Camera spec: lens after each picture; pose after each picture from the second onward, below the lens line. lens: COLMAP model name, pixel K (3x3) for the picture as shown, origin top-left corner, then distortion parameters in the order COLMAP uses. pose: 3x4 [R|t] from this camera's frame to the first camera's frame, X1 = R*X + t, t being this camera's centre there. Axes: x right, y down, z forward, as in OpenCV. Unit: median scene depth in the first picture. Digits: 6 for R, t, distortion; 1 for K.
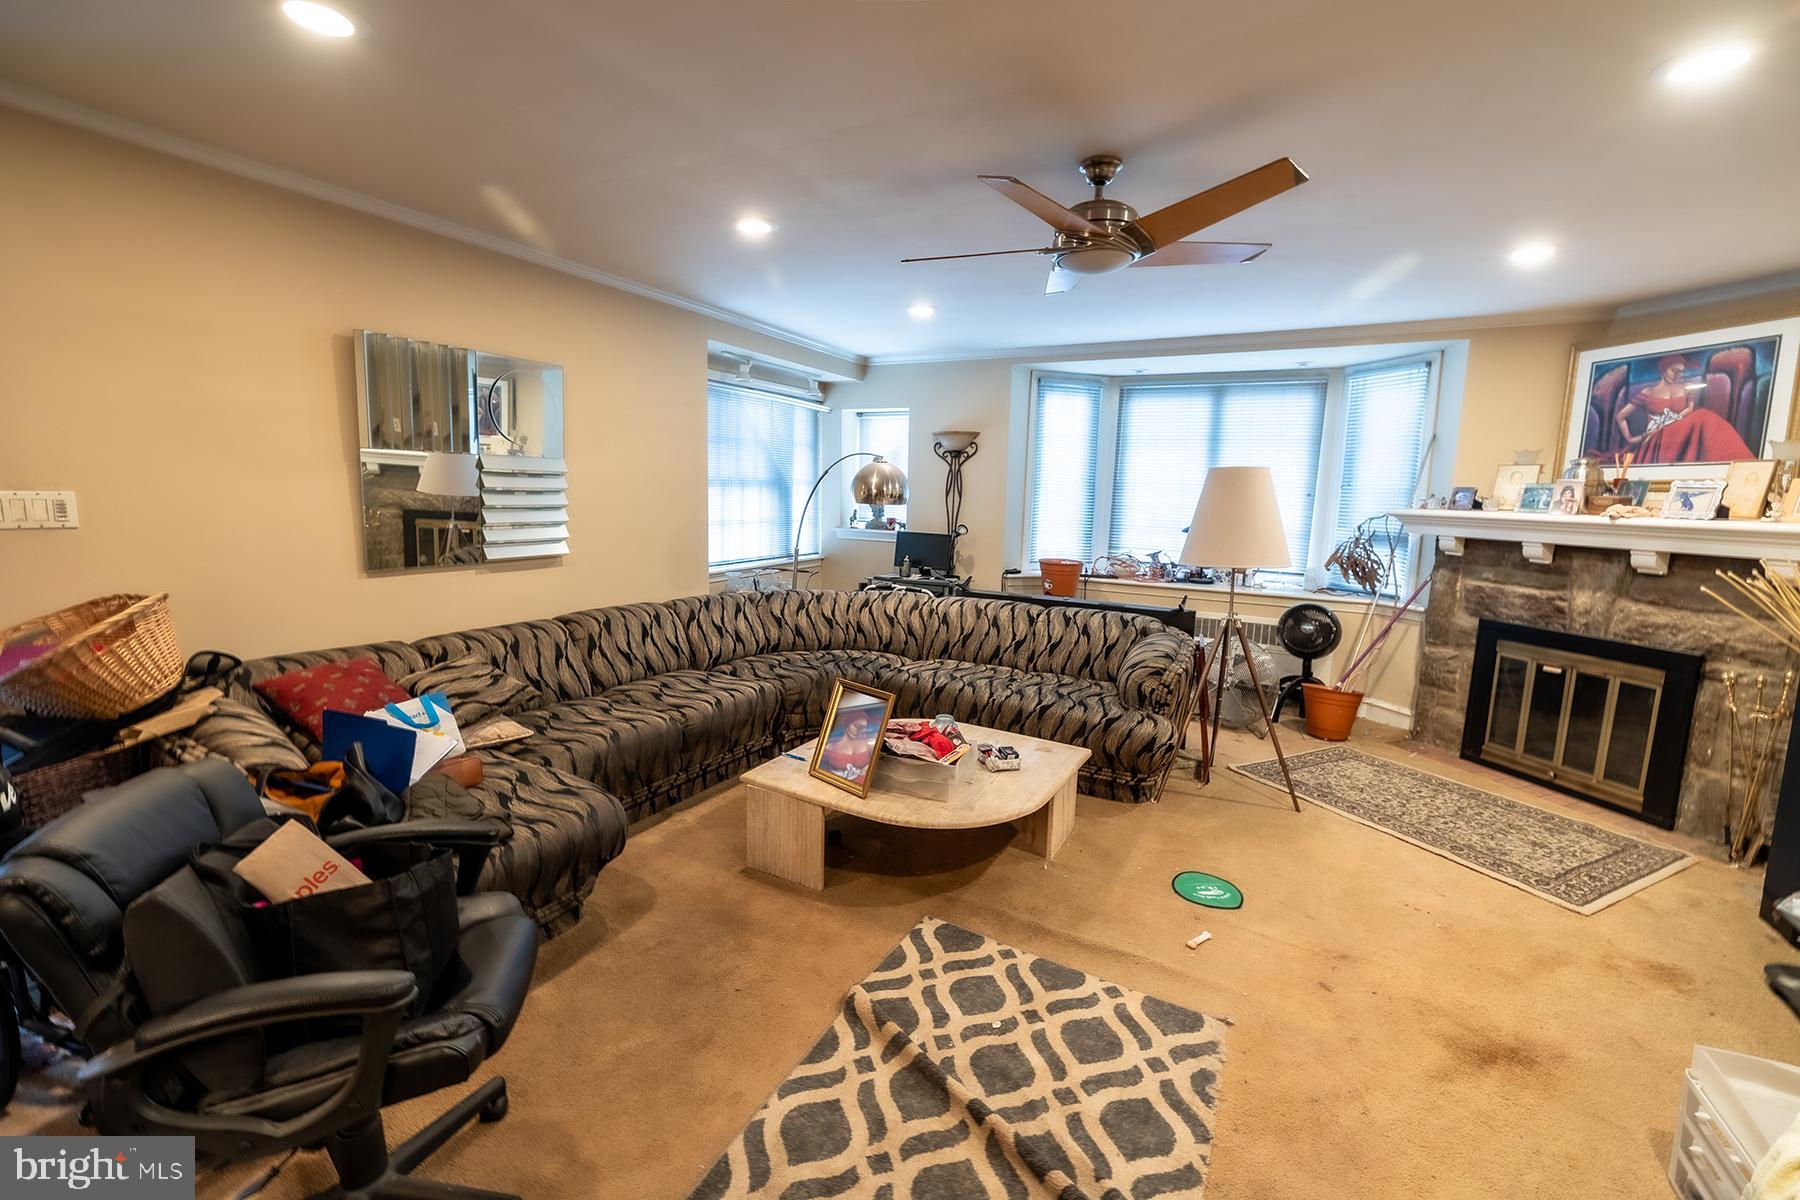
lens RADIAL K [[750.9, 0, 895.8], [0, 750.9, 595.8], [0, 0, 1]] dist [0.000099, 0.000179]
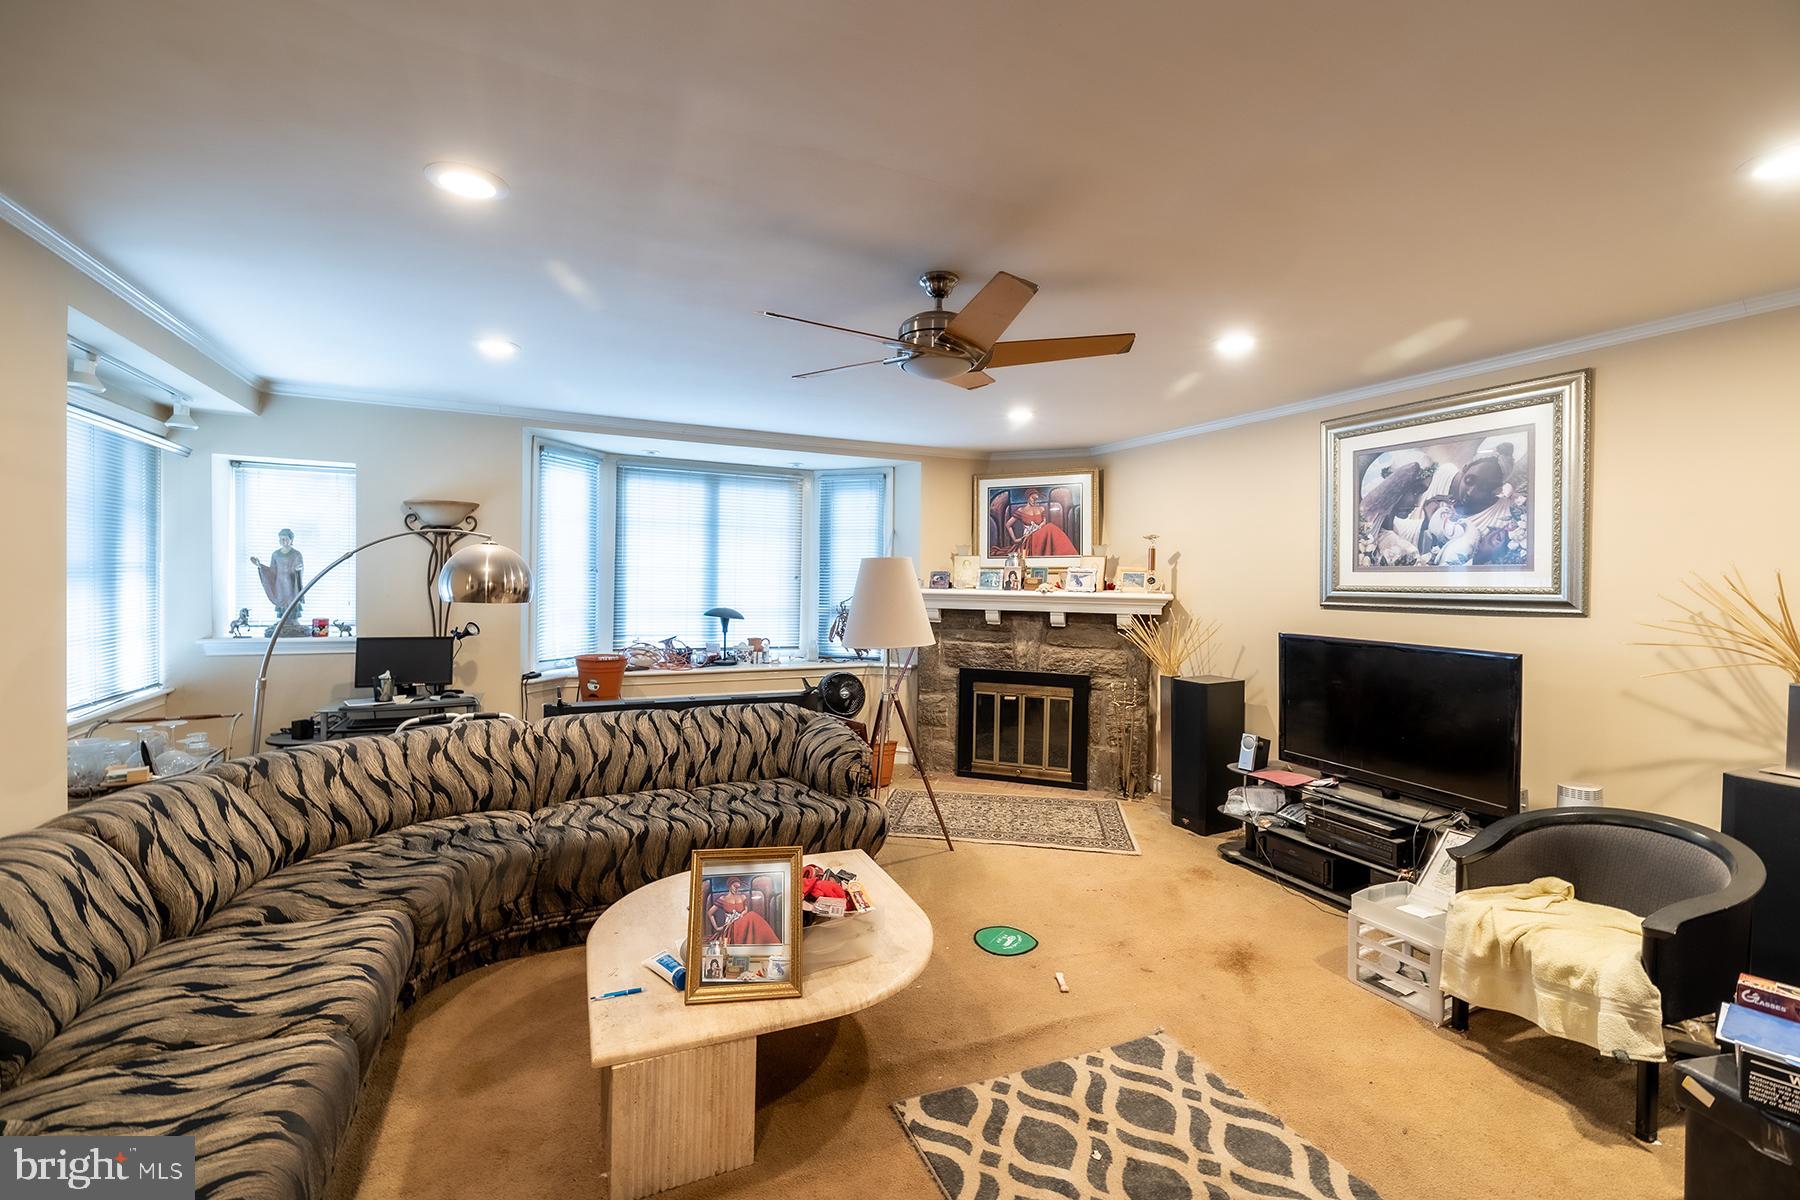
lens RADIAL K [[750.9, 0, 895.8], [0, 750.9, 595.8], [0, 0, 1]] dist [0.000099, 0.000179]
pose [[0.600943, -0.034385, 0.798552, -0.385066], [0.114438, 0.992483, -0.043384, -0.056998], [-0.791057, 0.117456, 0.600361, 0.287623]]
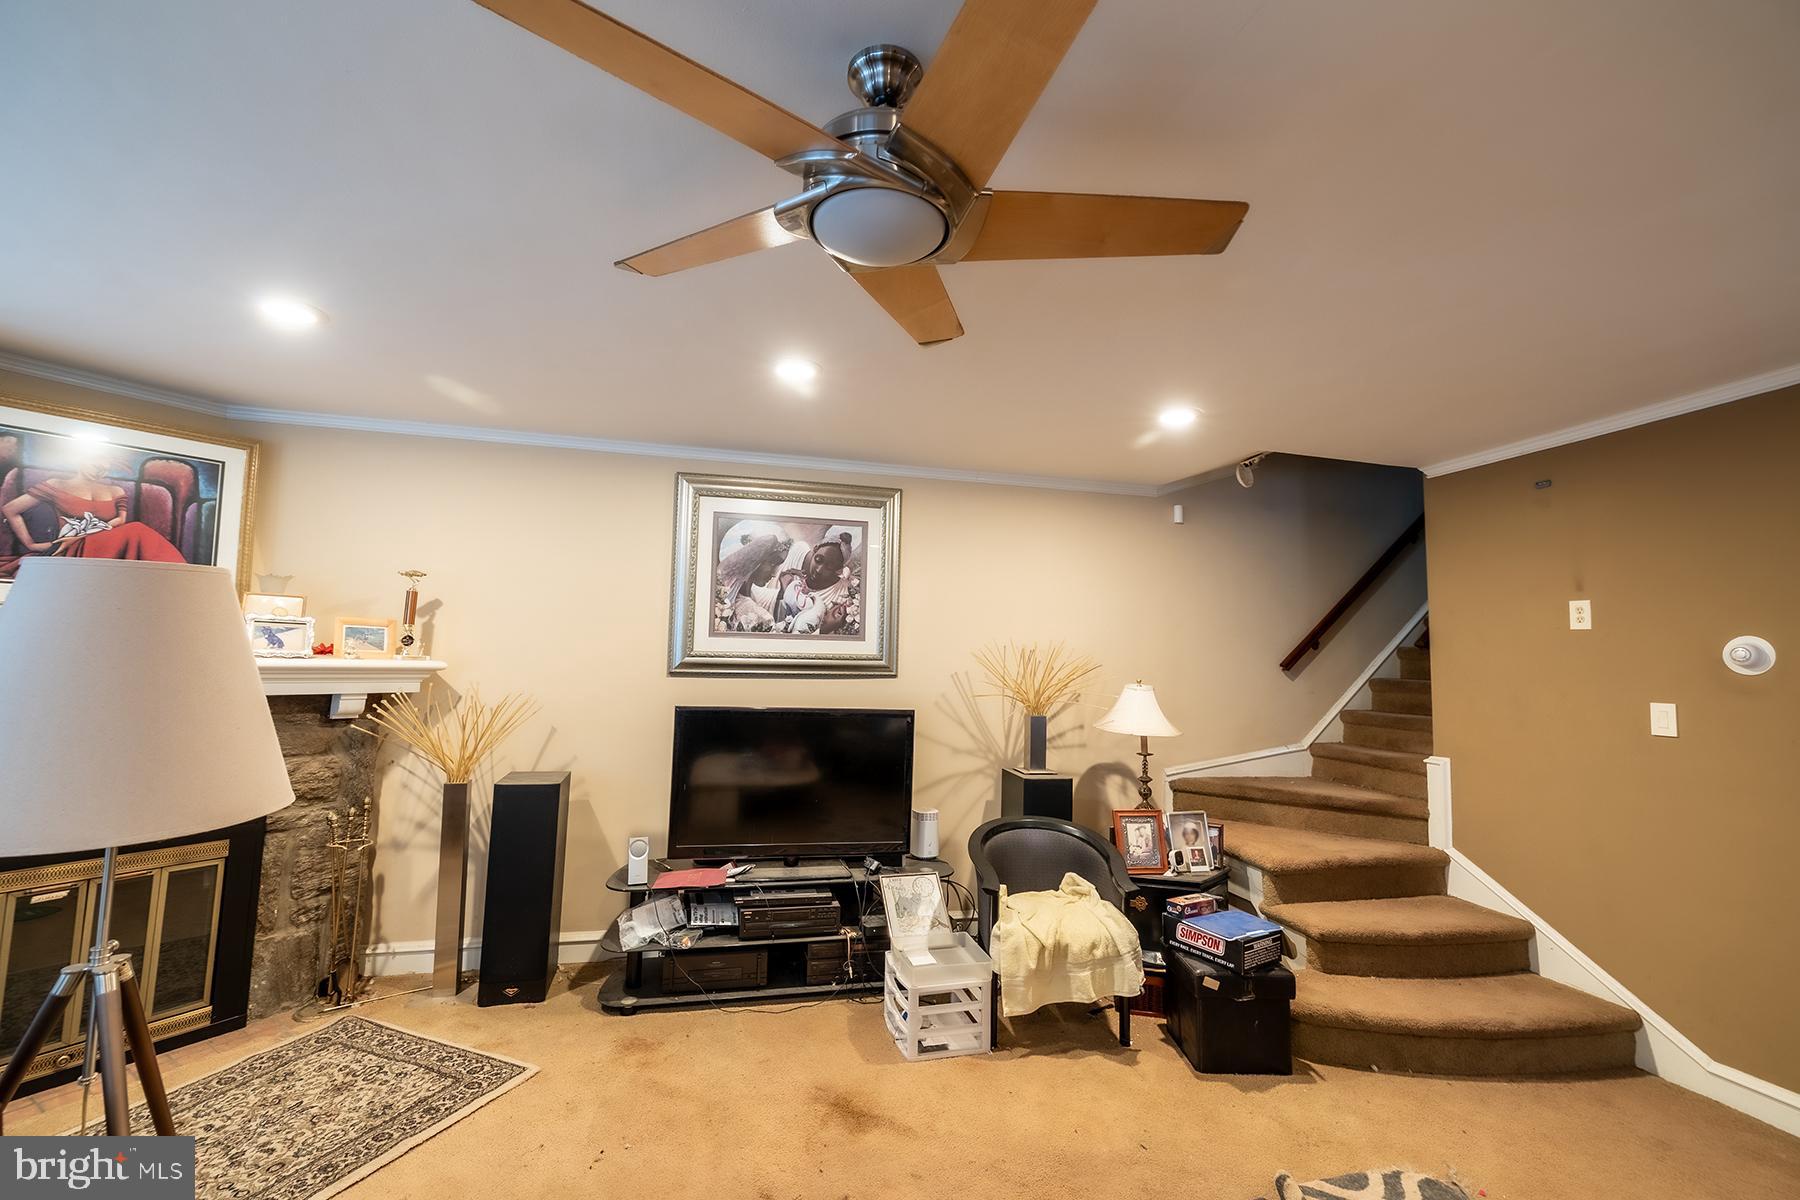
lens RADIAL K [[750.9, 0, 895.8], [0, 750.9, 595.8], [0, 0, 1]] dist [0.000099, 0.000179]
pose [[-0.666576, 0.027622, 0.744925, -0.086061], [0.067827, 0.997415, 0.023708, -0.121079], [-0.742345, 0.066330, -0.666726, 0.862207]]
